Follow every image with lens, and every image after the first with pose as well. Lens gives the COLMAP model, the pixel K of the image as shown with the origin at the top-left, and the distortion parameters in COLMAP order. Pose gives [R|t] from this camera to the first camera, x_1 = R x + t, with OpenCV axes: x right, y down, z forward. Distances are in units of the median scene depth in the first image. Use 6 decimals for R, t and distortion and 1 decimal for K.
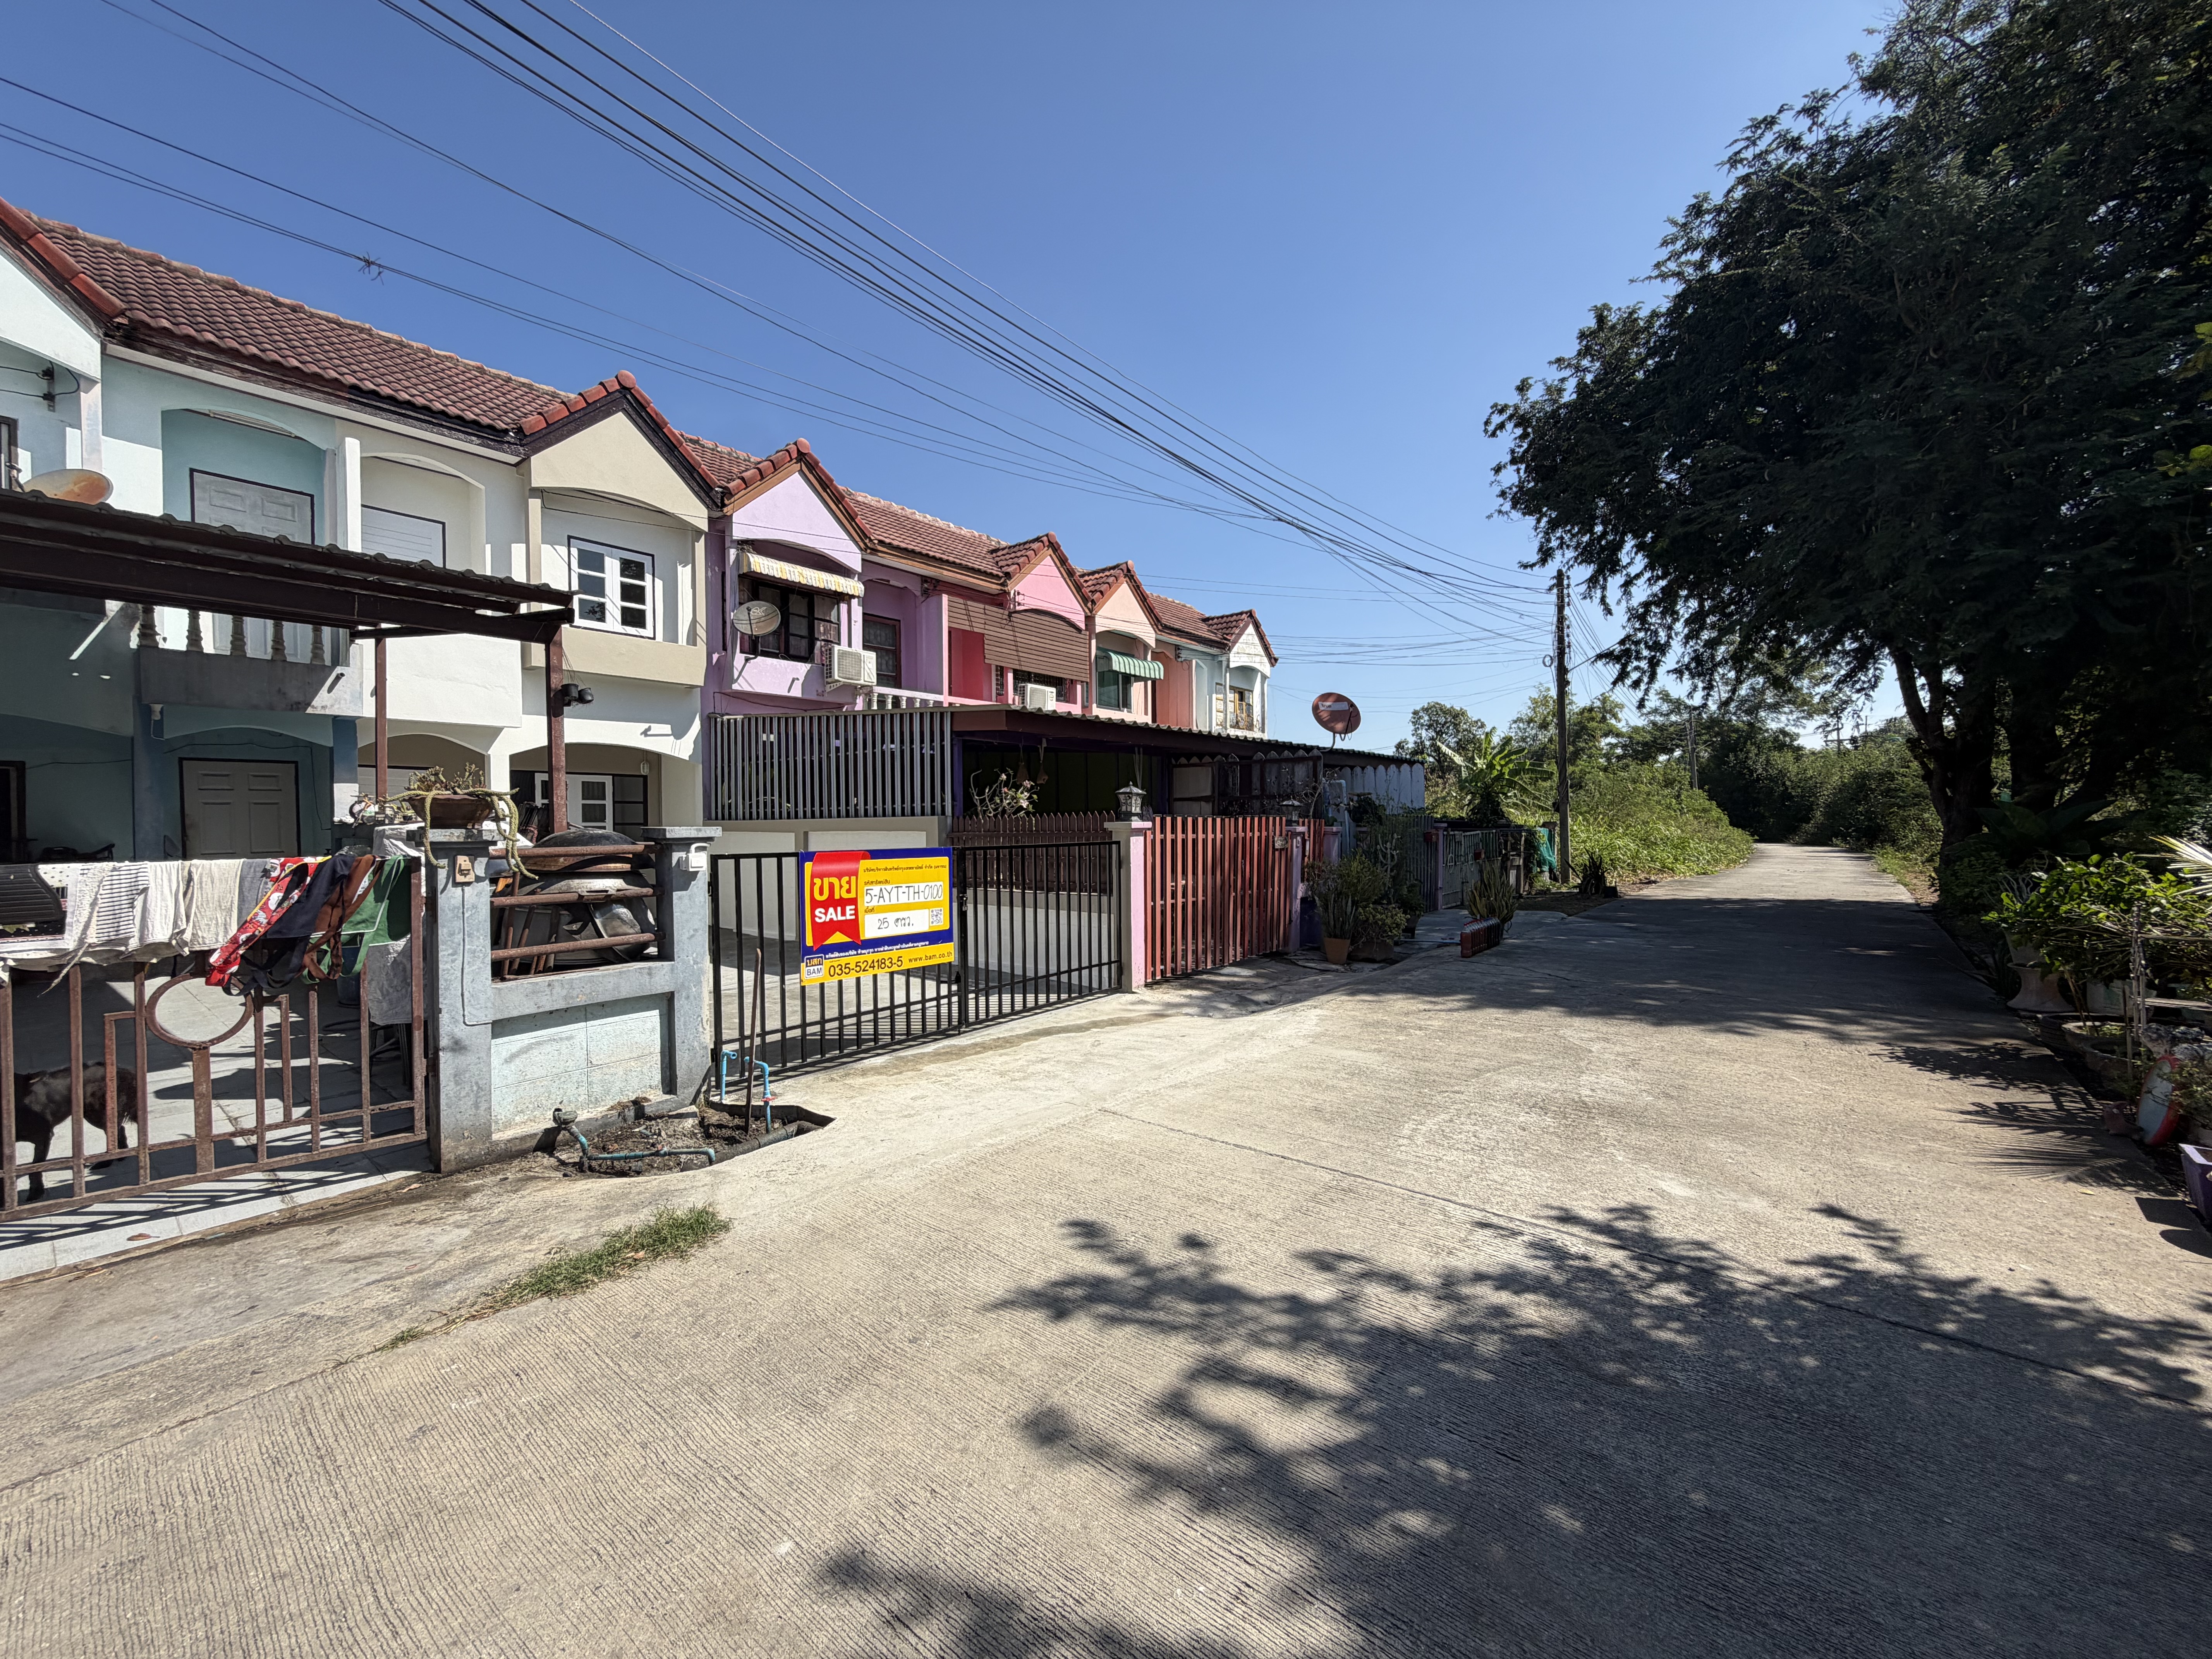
lens RADIAL K [[887.2, 0, 1102.0], [0, 887.2, 833.9], [0, 0, 1]] dist [0.001354, -0.000482]
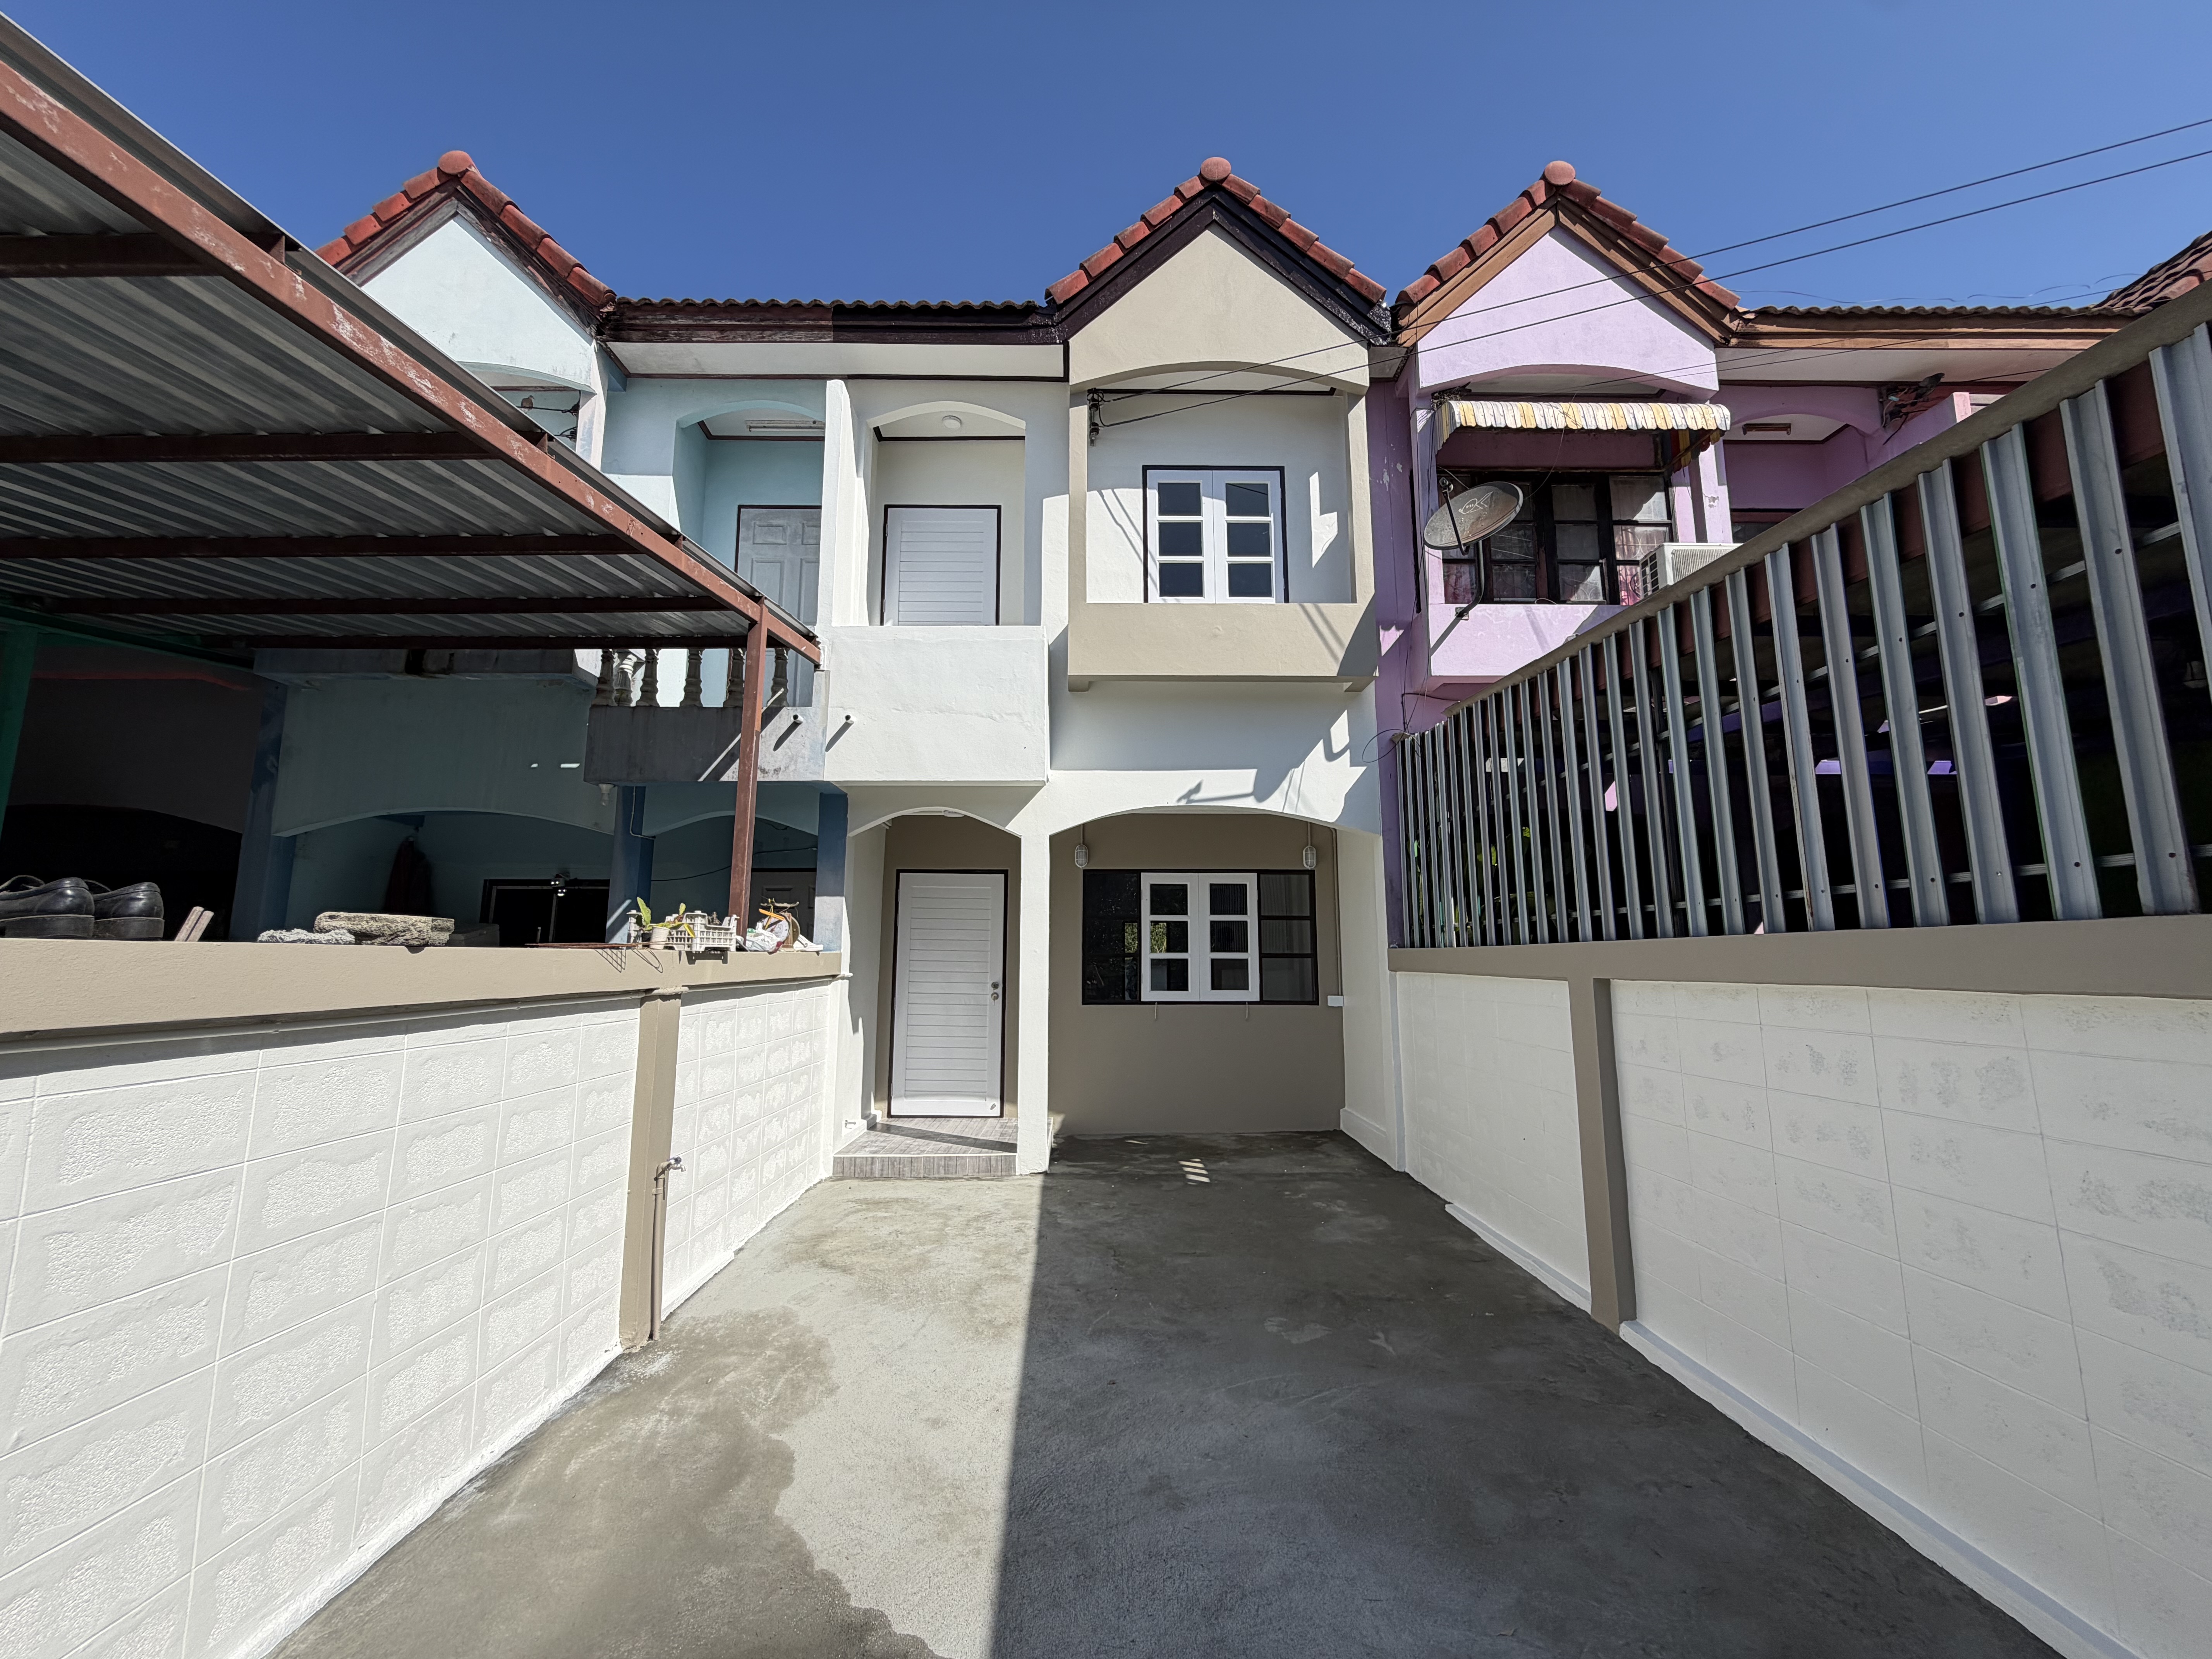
lens RADIAL K [[887.2, 0, 1098.3], [0, 887.2, 833.1], [0, 0, 1]] dist [0.001354, -0.000482]
pose [[0.641053, -0.099790, -0.760981, -0.247951], [-0.012860, 0.989976, -0.140651, -0.010126], [0.767389, 0.099951, 0.633344, 0.806384]]
